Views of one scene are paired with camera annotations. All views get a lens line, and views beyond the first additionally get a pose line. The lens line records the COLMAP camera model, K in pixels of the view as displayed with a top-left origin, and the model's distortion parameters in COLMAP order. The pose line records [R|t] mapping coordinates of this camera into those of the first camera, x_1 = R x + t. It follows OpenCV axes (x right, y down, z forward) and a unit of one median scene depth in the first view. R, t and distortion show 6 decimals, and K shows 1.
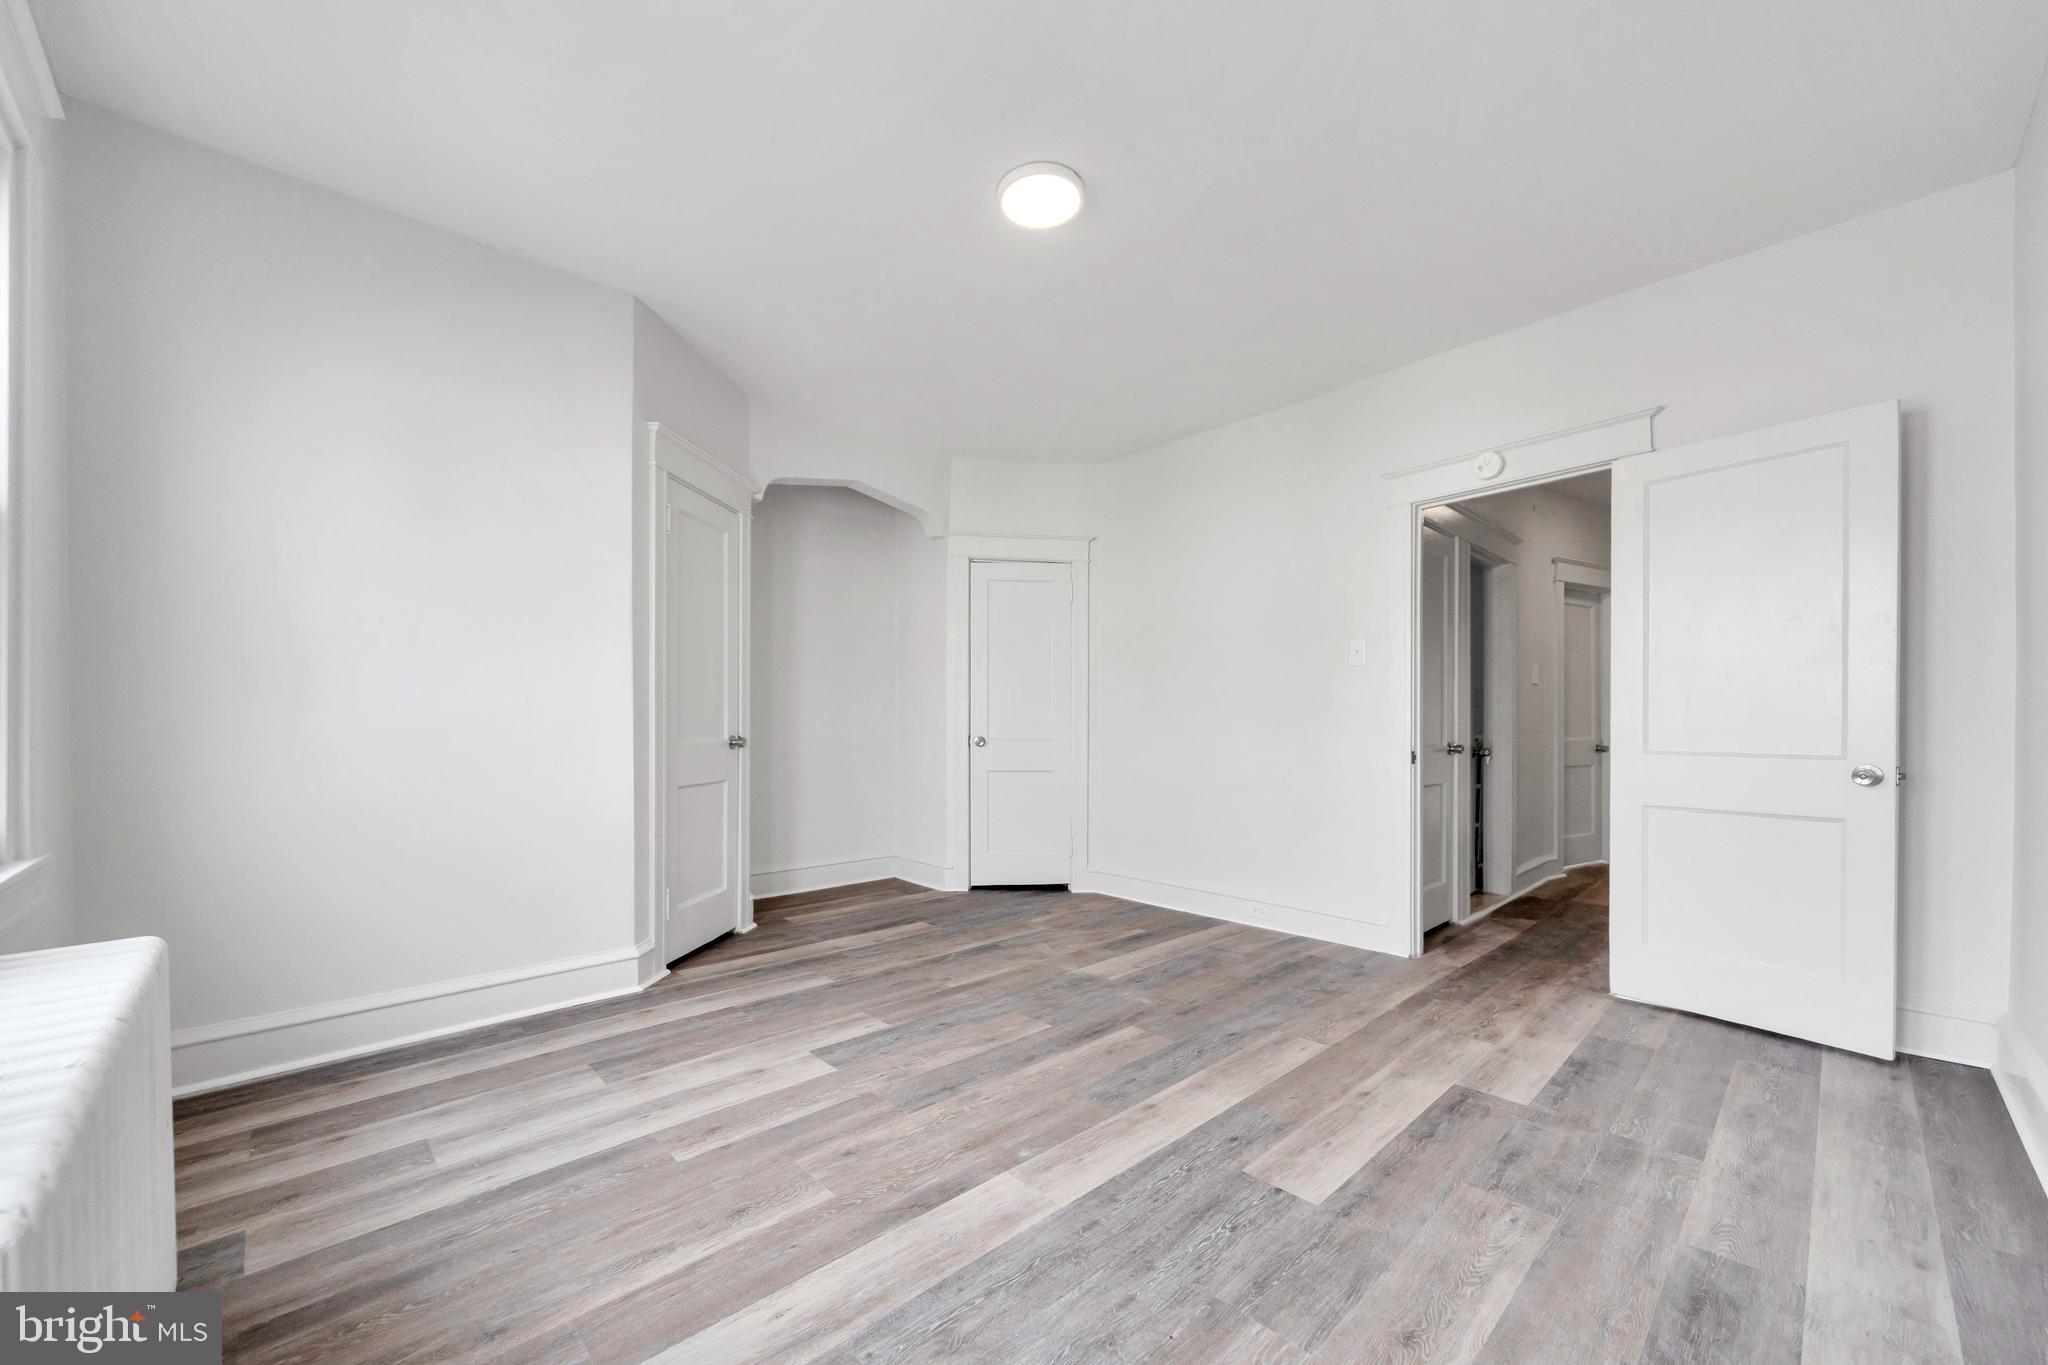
lens RADIAL K [[782.8, 0, 1030.5], [0, 782.8, 725.0], [0, 0, 1]] dist [0.000944, 0.000053]
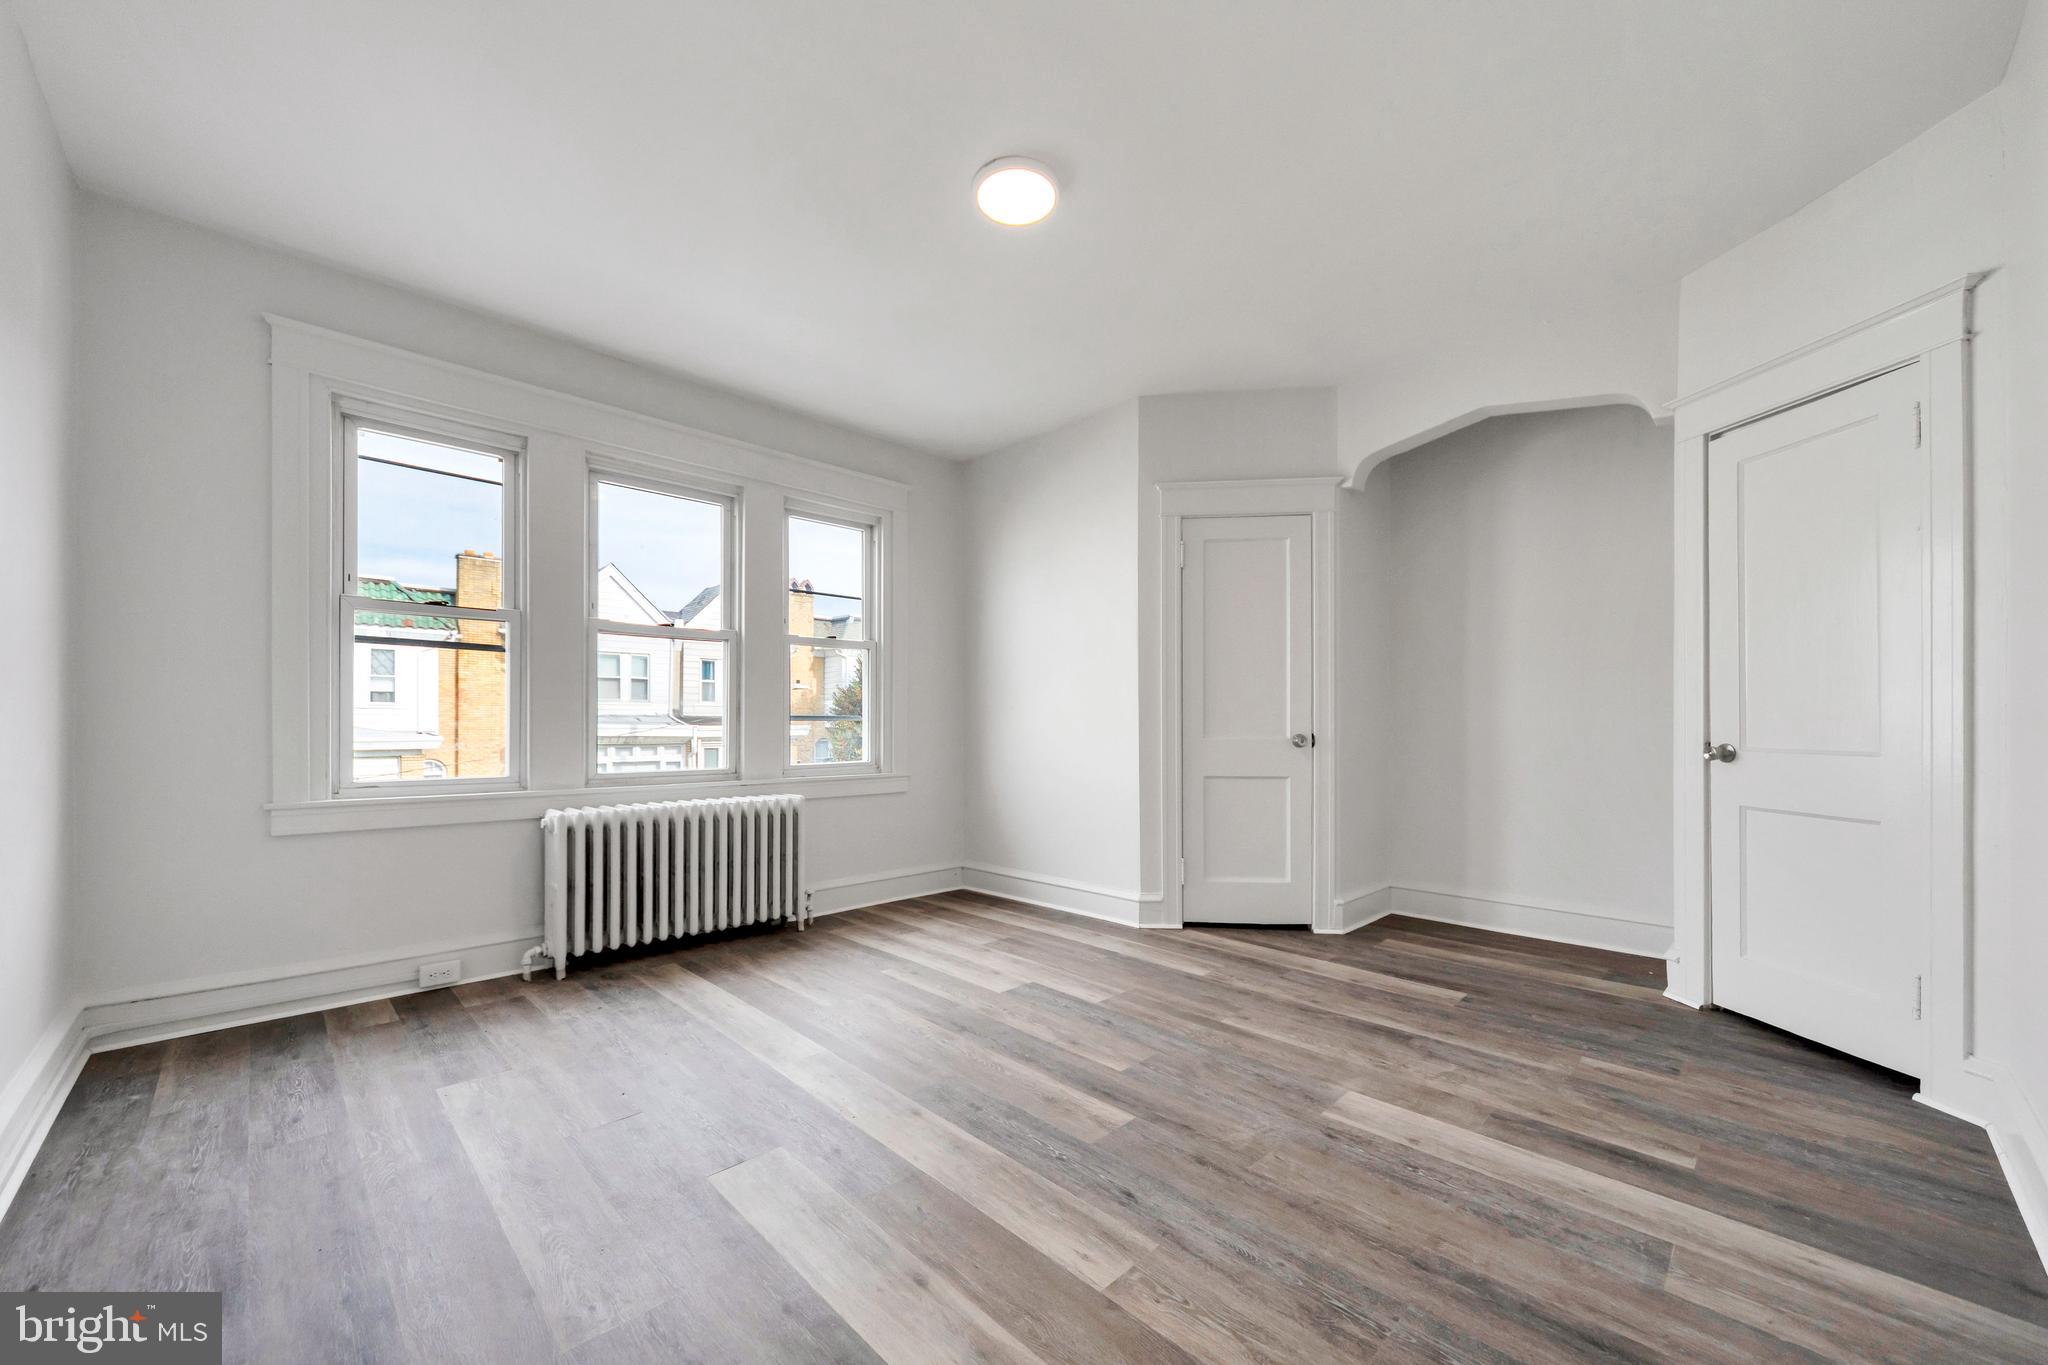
lens RADIAL K [[782.8, 0, 1027.0], [0, 782.8, 721.9], [0, 0, 1]] dist [0.000944, 0.000053]
pose [[0.017476, -0.003073, -0.999843, 0.745439], [-0.002658, 0.999992, -0.003119, 0.002131], [0.999844, 0.002712, 0.017468, 0.737469]]
